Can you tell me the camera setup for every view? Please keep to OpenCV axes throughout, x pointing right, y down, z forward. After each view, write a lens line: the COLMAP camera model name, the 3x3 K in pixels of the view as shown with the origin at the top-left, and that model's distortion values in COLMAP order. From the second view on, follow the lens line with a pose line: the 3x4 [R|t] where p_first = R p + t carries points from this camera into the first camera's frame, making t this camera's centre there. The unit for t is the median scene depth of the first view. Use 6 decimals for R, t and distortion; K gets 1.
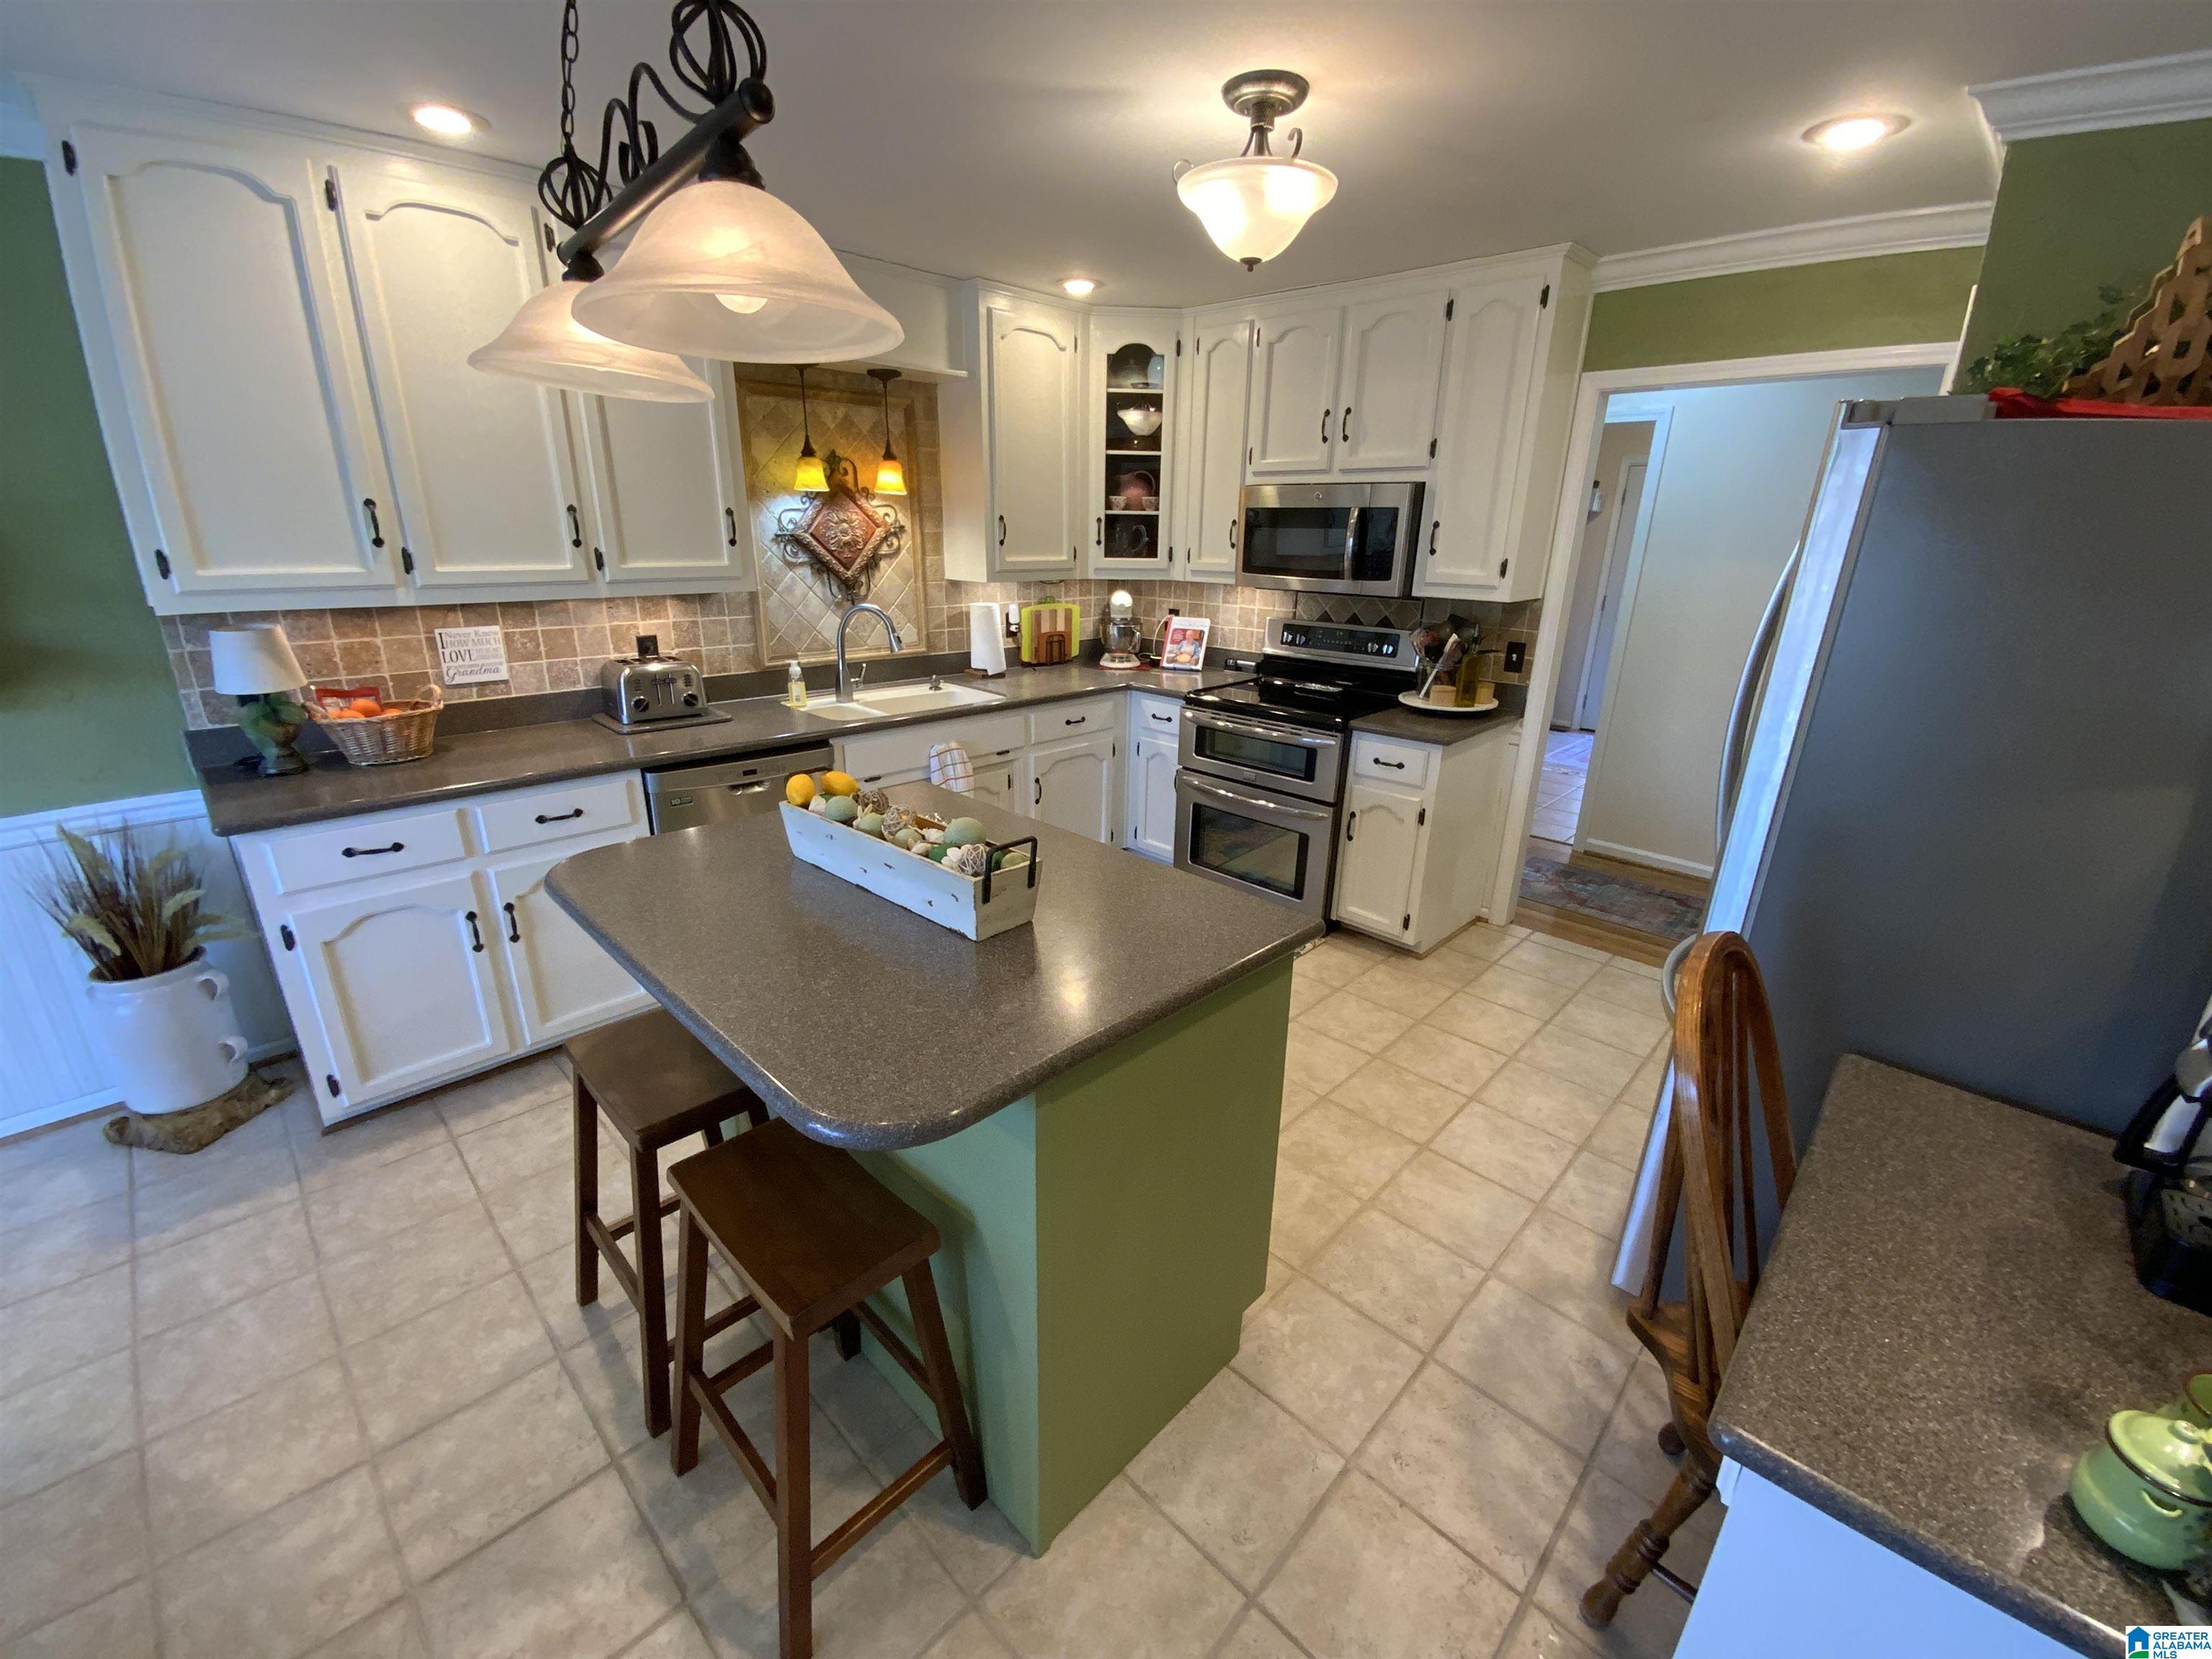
lens RADIAL K [[903.4, 0, 1109.9], [0, 903.4, 818.5], [0, 0, 1]] dist [-0.016567, -0.000861]
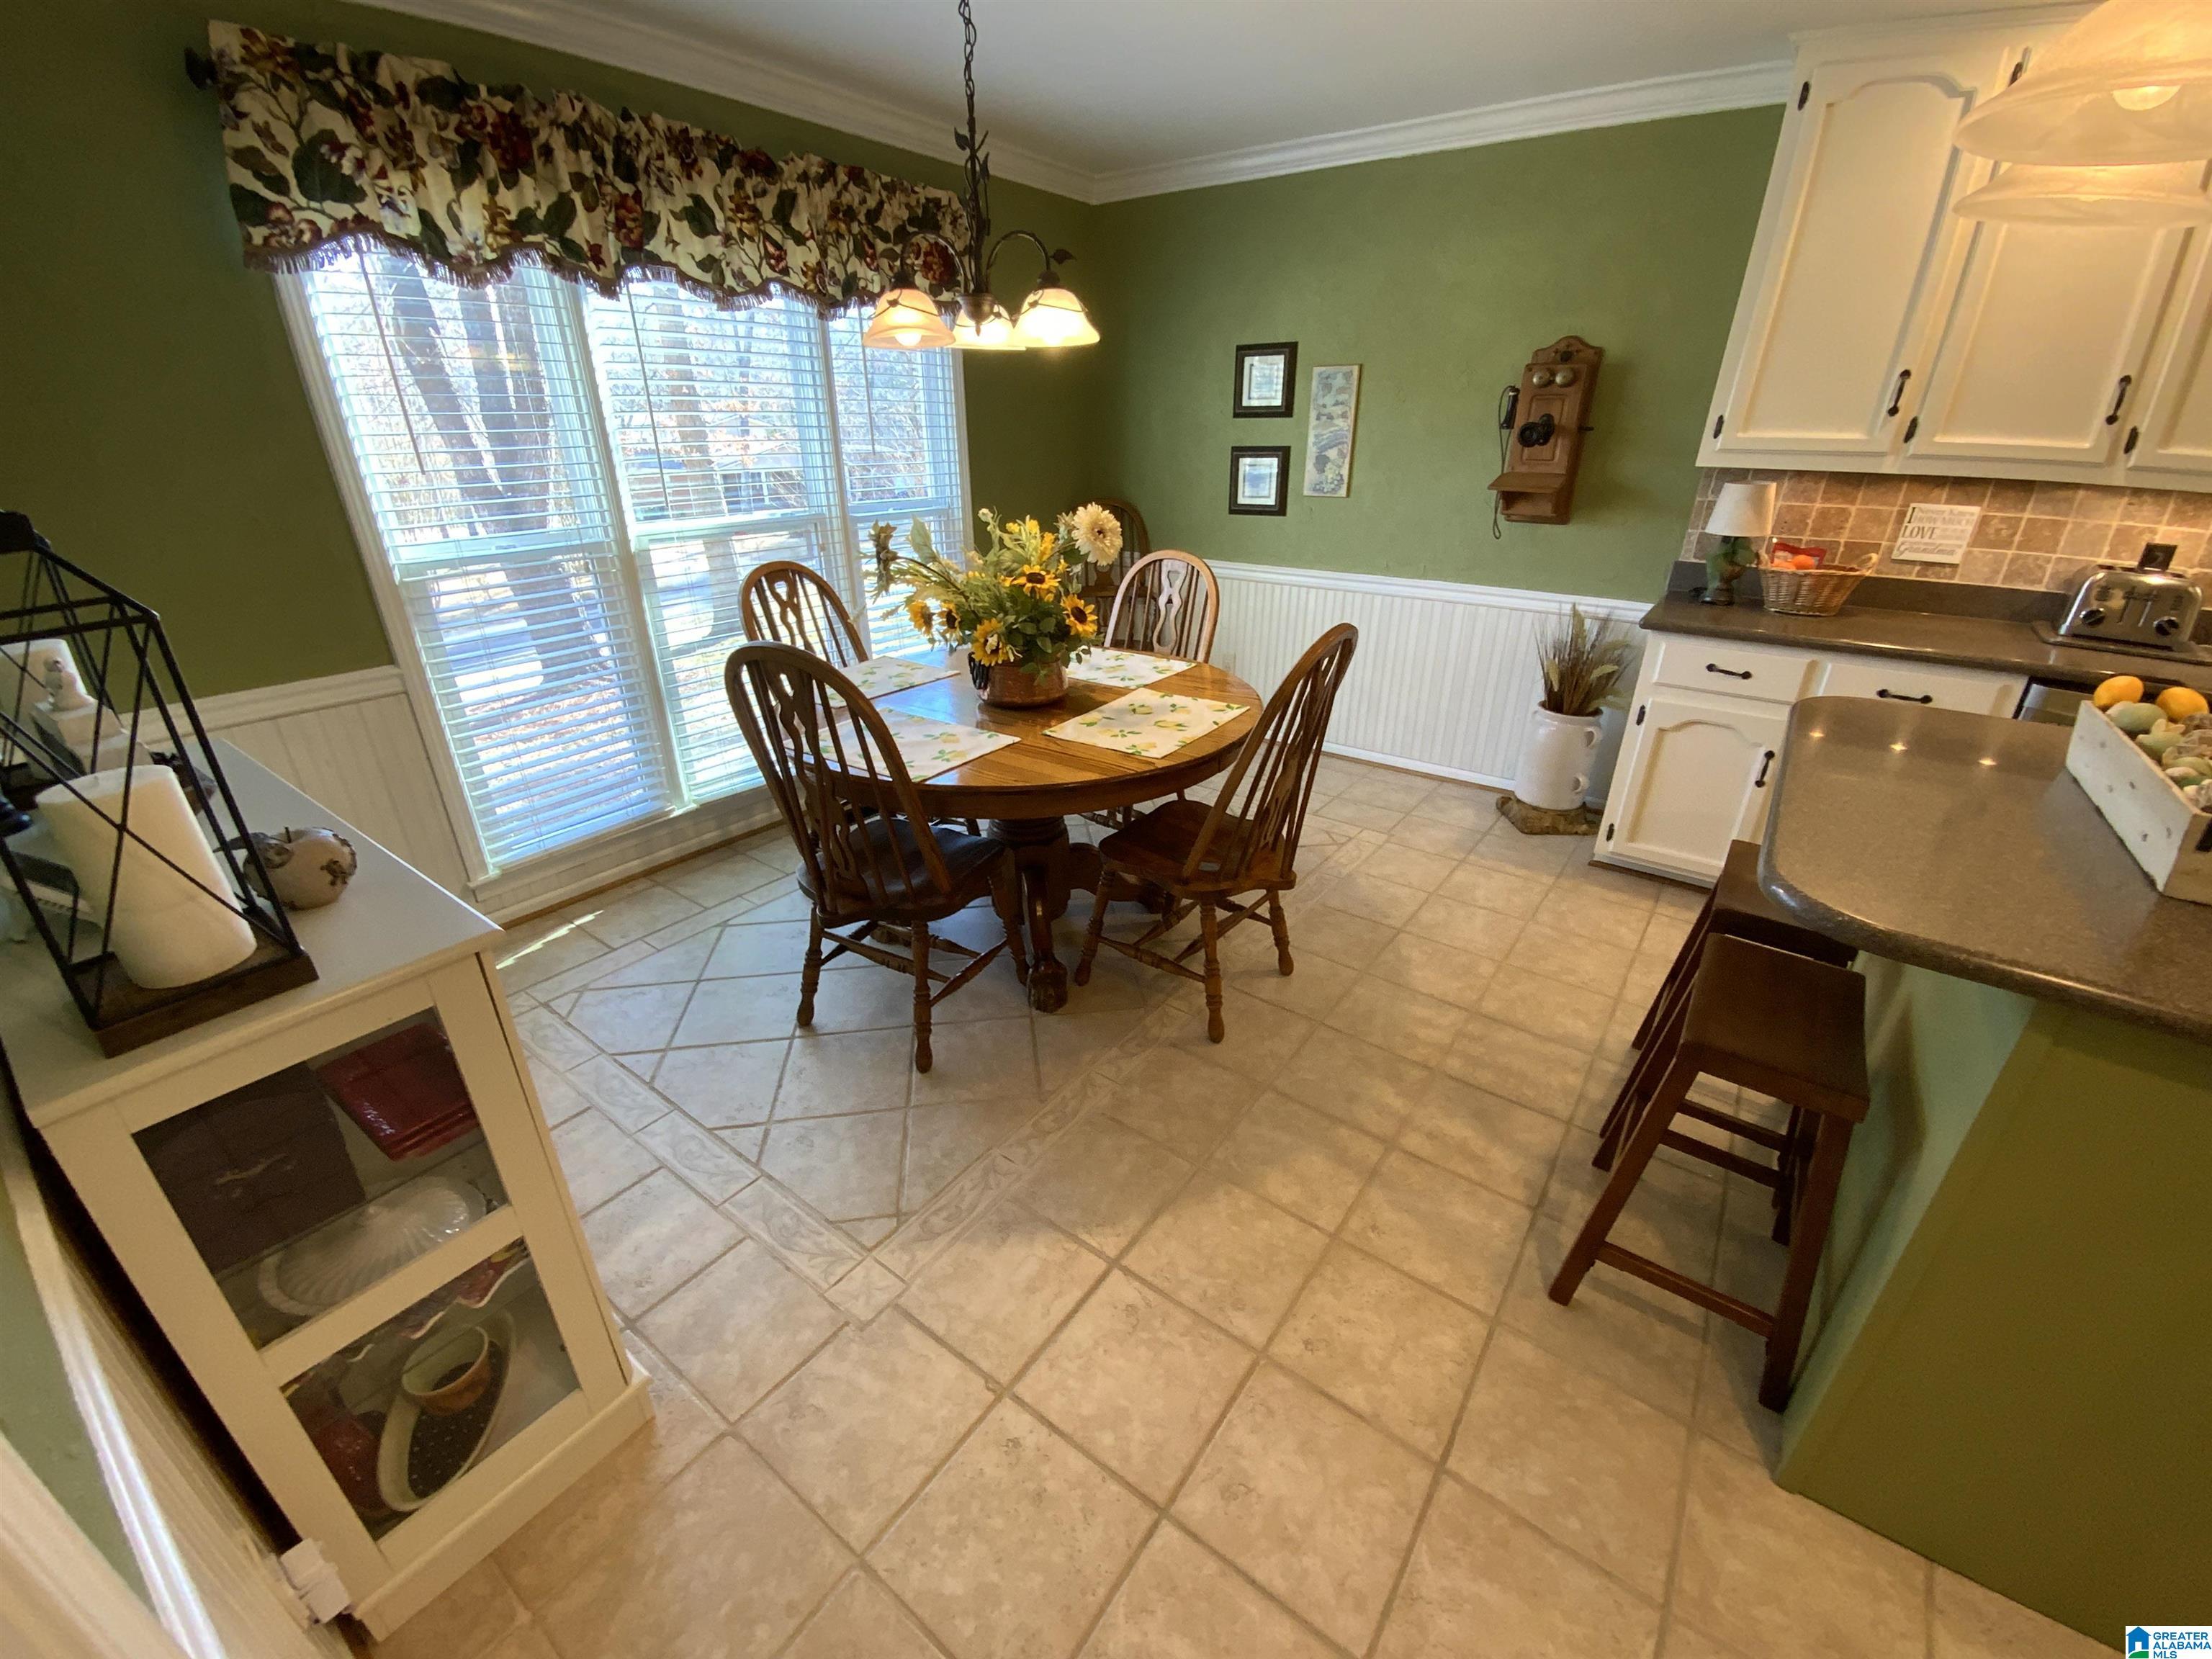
lens RADIAL K [[903.4, 0, 1092.6], [0, 903.4, 840.1], [0, 0, 1]] dist [-0.016567, -0.000861]
pose [[0.114580, 0.402796, -0.908089, 0.267382], [-0.304904, 0.884248, 0.353750, 0.069438], [0.945466, 0.236347, 0.224131, -0.035381]]
